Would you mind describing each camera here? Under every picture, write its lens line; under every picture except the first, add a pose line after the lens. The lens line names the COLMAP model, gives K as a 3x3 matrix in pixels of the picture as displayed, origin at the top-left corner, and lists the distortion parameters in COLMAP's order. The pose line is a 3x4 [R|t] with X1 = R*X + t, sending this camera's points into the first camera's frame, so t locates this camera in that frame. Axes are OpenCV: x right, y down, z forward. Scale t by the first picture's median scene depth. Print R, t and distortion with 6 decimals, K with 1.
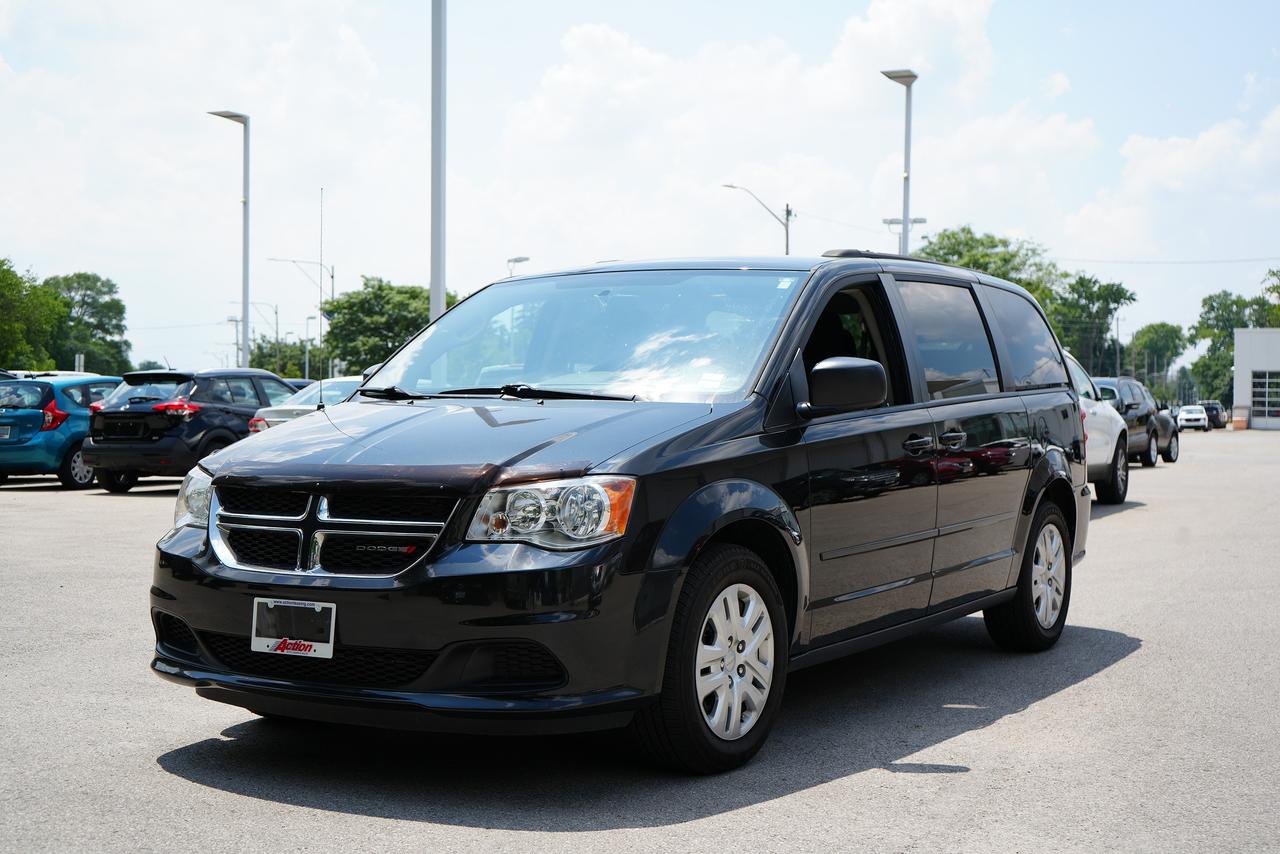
lens RADIAL K [[1815.2, 0, 645.7], [0, 1815.2, 424.5], [0, 0, 1]] dist [-0.003040, 0.000000]
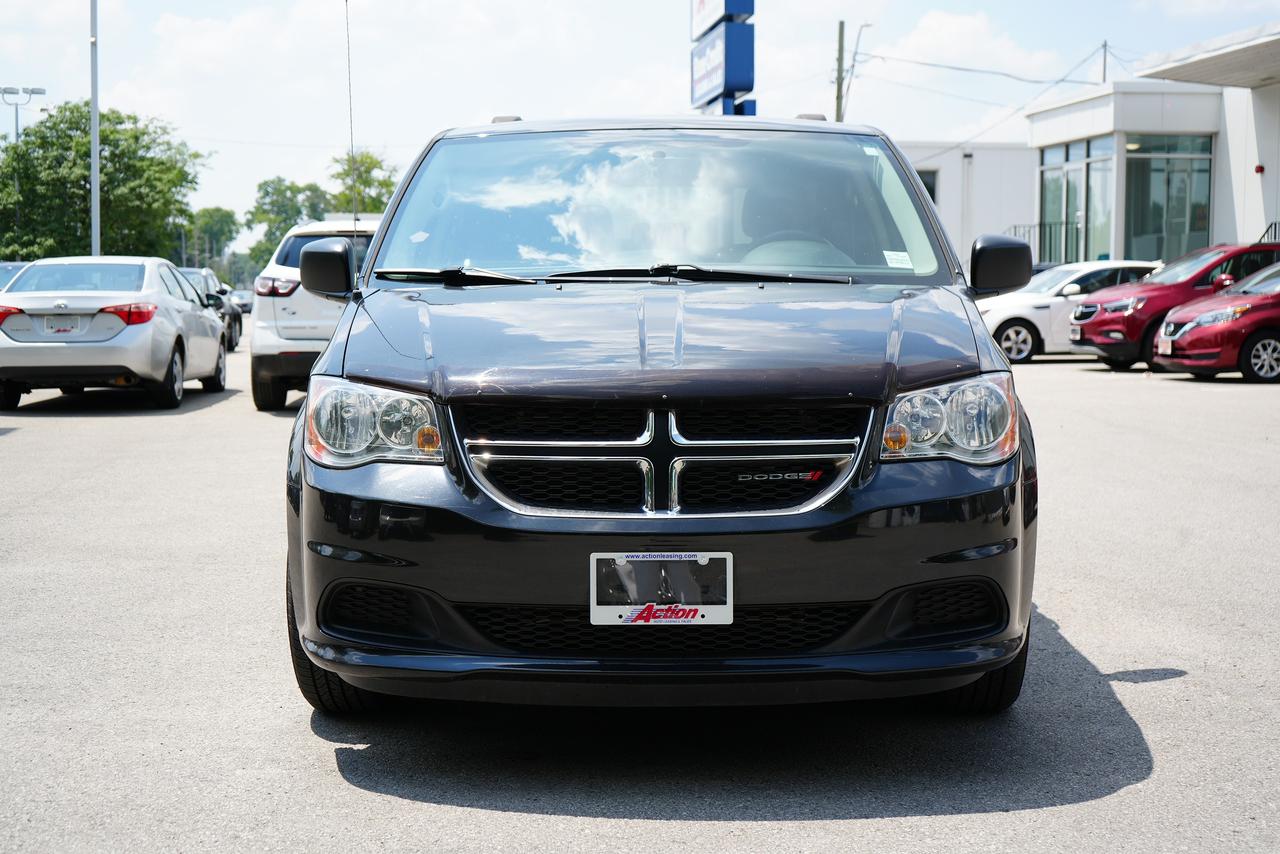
lens RADIAL K [[1815.2, 0, 642.9], [0, 1815.2, 428.1], [0, 0, 1]] dist [-0.003040, 0.000000]
pose [[0.857398, -0.045320, 0.512654, -0.068443], [0.011862, 0.997591, 0.068349, -0.000657], [-0.514517, -0.052521, 0.855870, 0.042963]]
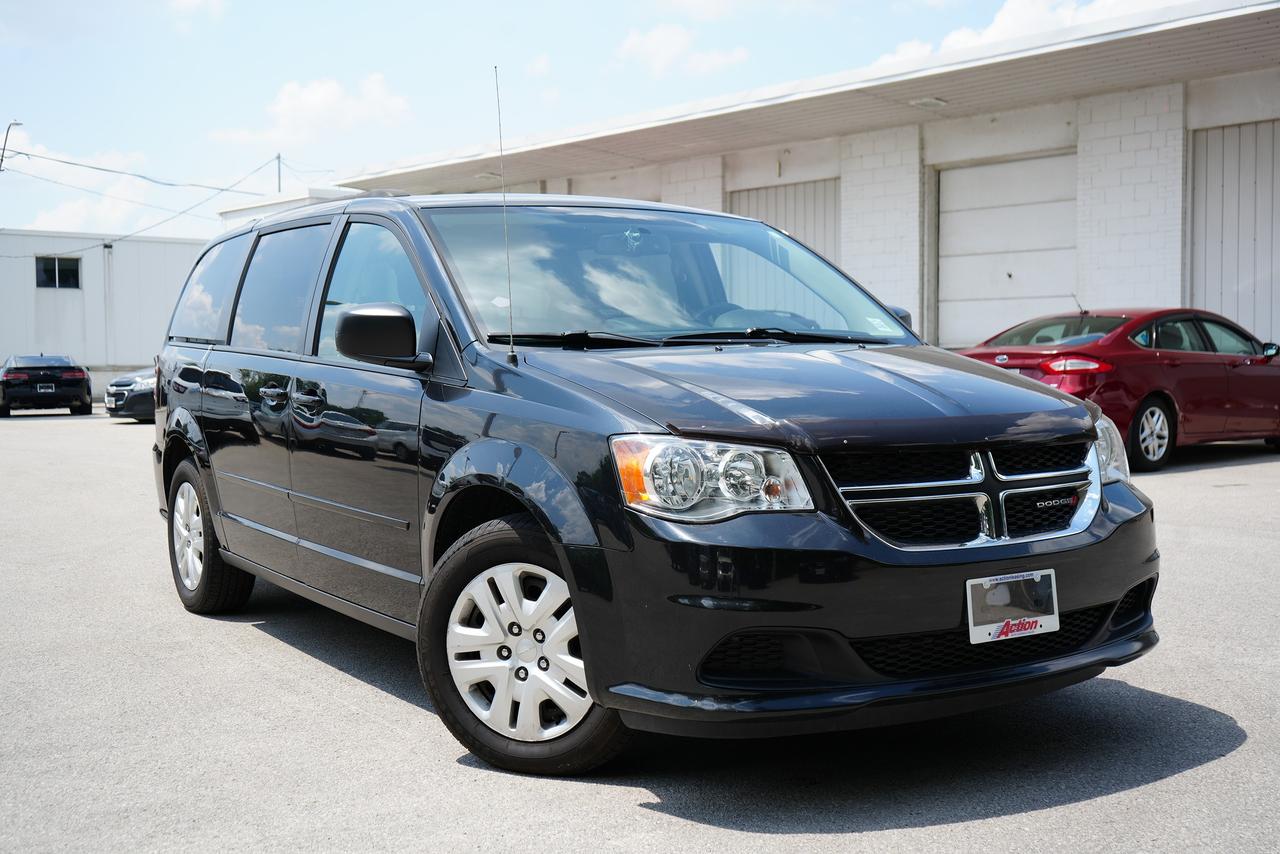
lens RADIAL K [[1498.8, 0, 641.0], [0, 1498.8, 431.6], [0, 0, 1]] dist [0.087015, 0.000000]
pose [[0.444586, -0.057705, 0.893875, -0.106453], [0.029865, 0.998323, 0.049594, -0.001298], [-0.895238, 0.004646, 0.445564, 0.098624]]
